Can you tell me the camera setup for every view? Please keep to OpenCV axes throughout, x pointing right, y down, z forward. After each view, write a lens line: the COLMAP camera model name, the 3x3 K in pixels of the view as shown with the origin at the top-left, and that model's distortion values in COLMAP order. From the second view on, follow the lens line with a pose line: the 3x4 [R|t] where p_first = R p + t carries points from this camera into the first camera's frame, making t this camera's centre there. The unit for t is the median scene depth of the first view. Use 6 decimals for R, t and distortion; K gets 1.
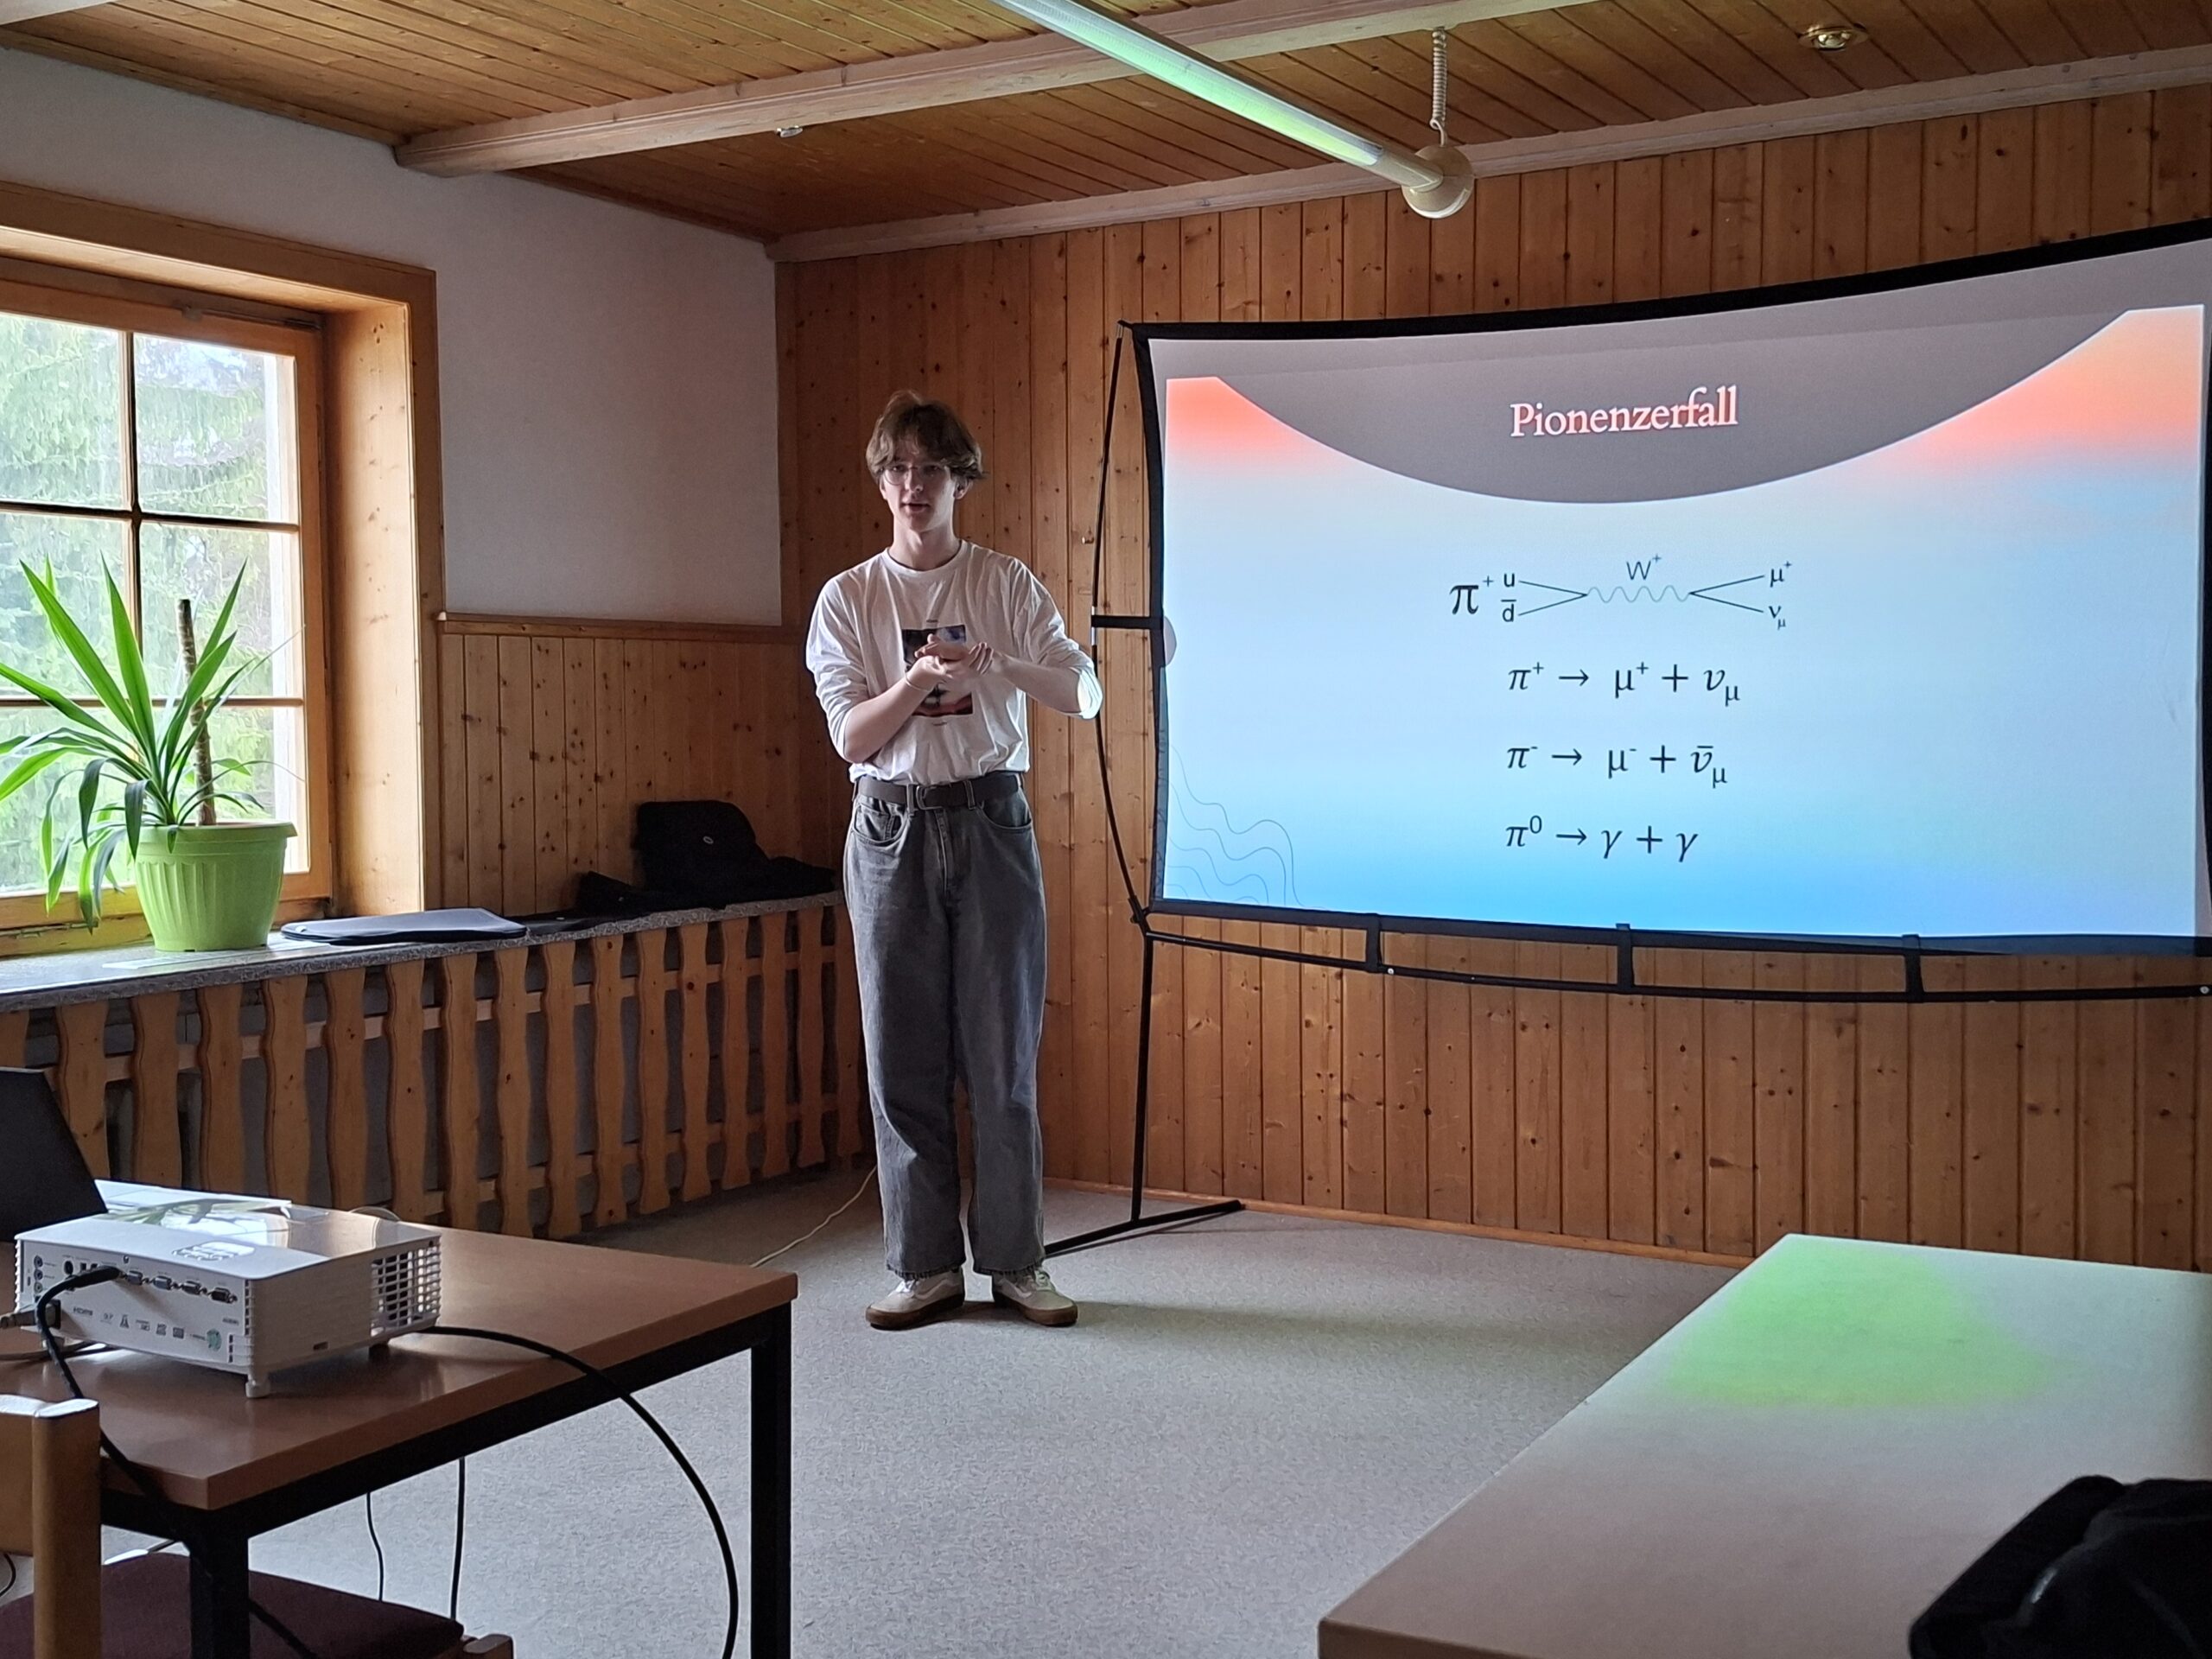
lens RADIAL K [[2442.8, 0, 1106.0], [0, 2442.8, 829.5], [0, 0, 1]] dist [0.154076, -0.037683]
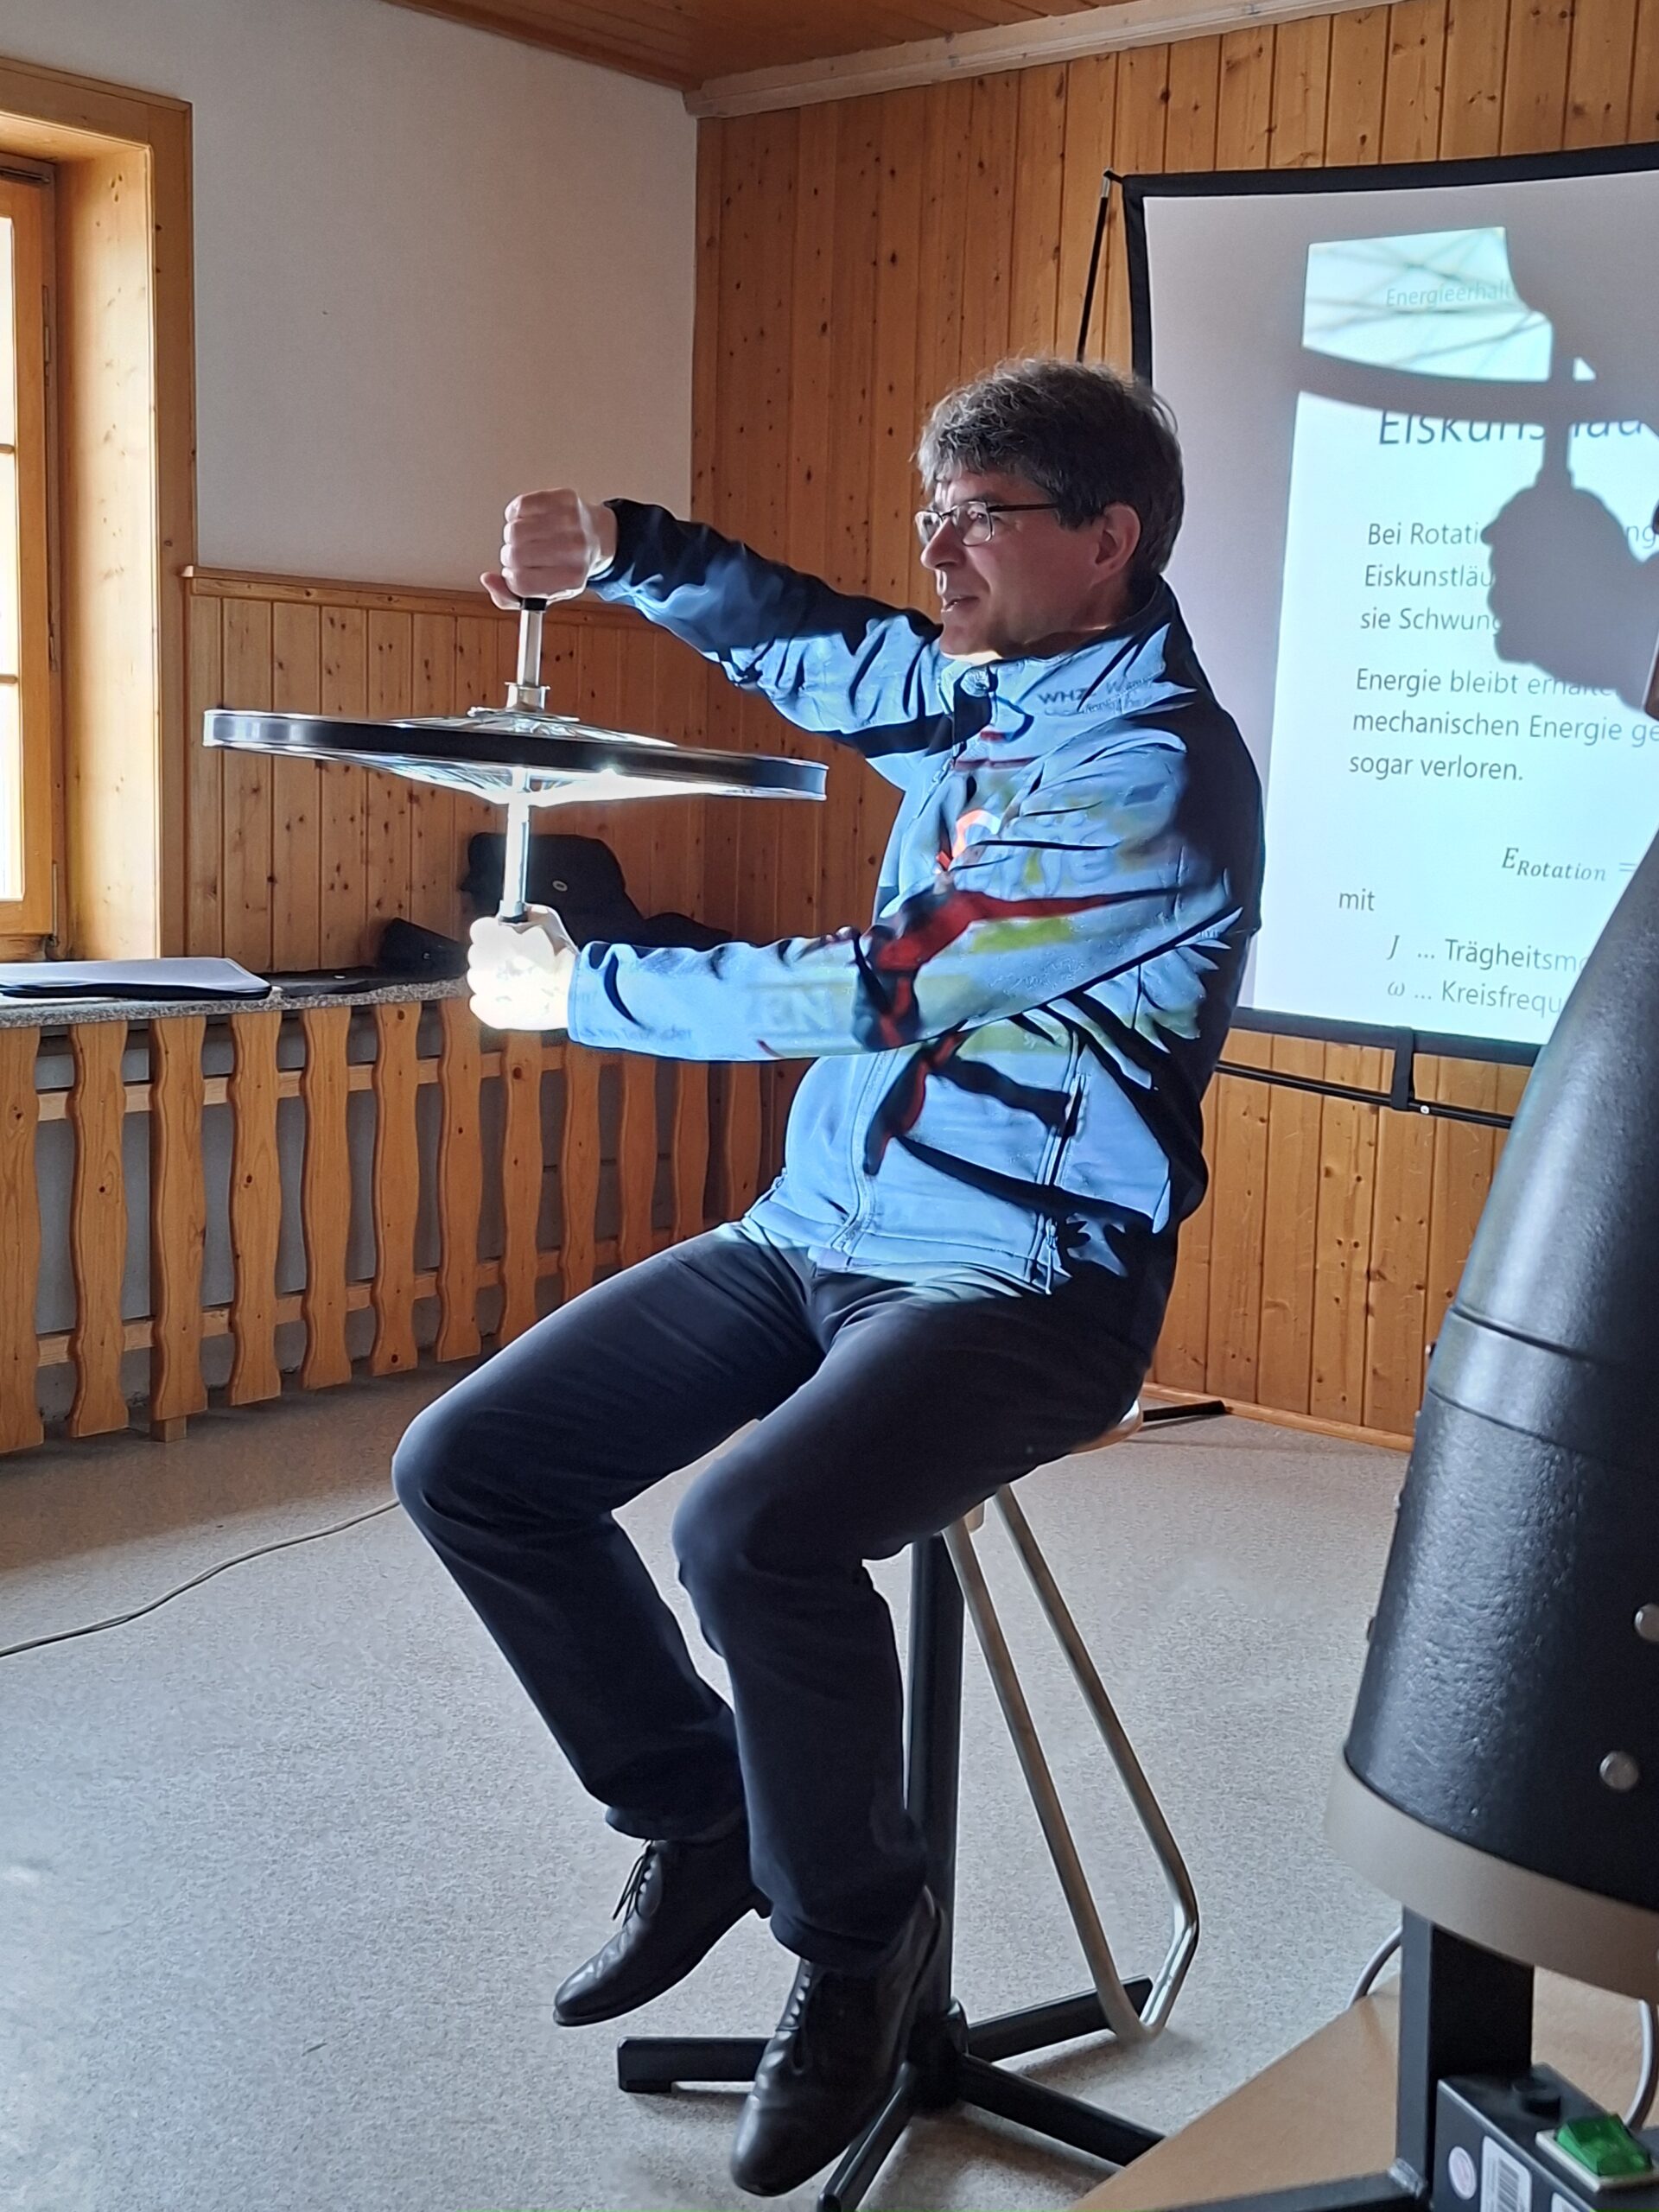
lens RADIAL K [[2775.5, 0, 829.5], [0, 2775.5, 1106.0], [0, 0, 1]] dist [0.143089, -0.180238]
pose [[0.984811, 0.057128, -0.163961, 0.073944], [-0.044622, 0.995878, 0.078973, 0.000671], [0.167797, -0.070458, 0.983301, 0.164851]]
